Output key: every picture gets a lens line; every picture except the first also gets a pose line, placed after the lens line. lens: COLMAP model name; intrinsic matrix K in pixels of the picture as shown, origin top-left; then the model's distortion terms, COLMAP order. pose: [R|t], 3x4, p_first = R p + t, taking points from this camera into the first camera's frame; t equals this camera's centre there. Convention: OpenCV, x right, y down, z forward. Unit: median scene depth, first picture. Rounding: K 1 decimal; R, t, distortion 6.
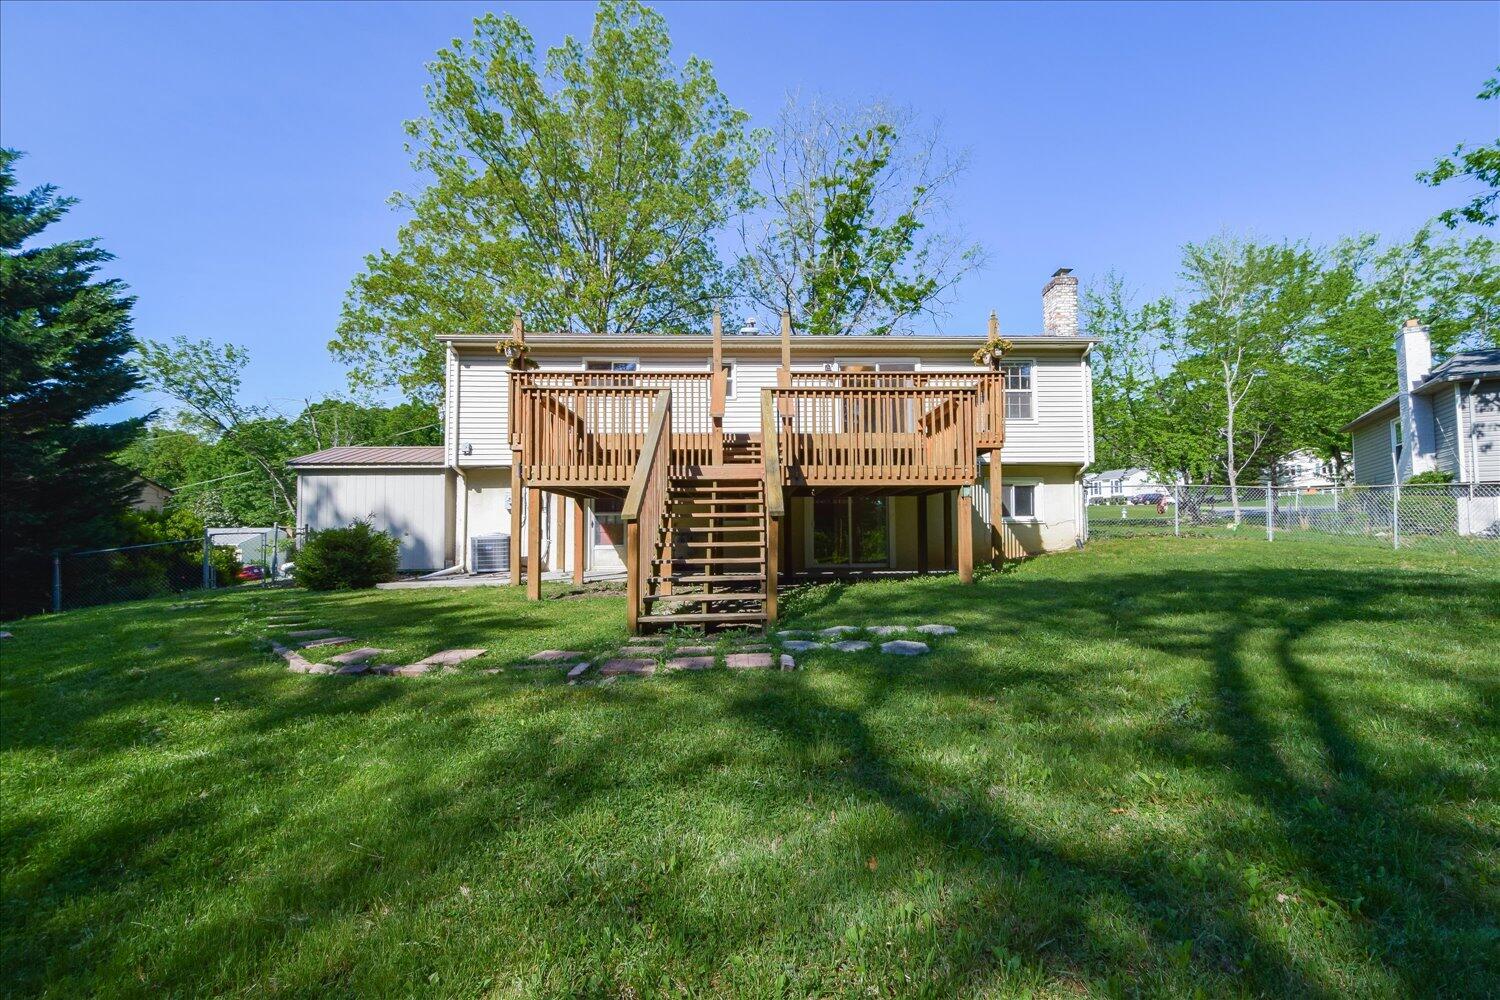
lens RADIAL K [[649.3, 0, 757.5], [0, 649.3, 511.2], [0, 0, 1]] dist [0.003679, -0.010923]
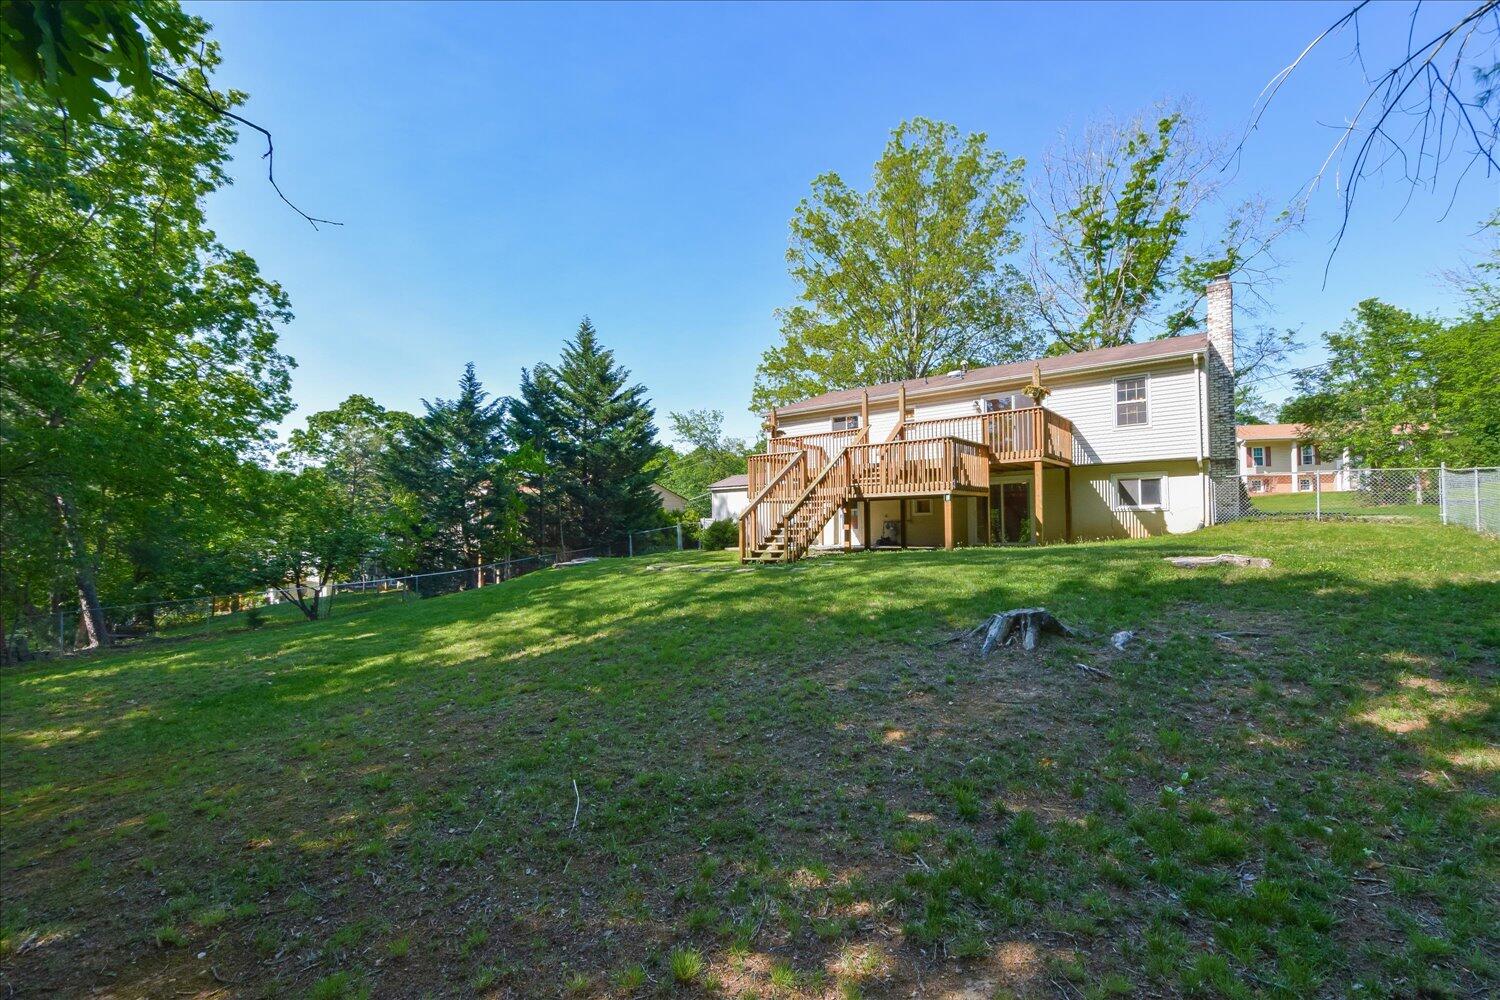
lens RADIAL K [[649.3, 0, 757.5], [0, 649.3, 511.2], [0, 0, 1]] dist [0.003679, -0.010923]
pose [[0.755240, -0.018018, -0.655200, 0.644222], [0.035165, 0.999296, 0.013054, -0.020885], [0.654504, -0.032899, 0.755342, -0.369464]]
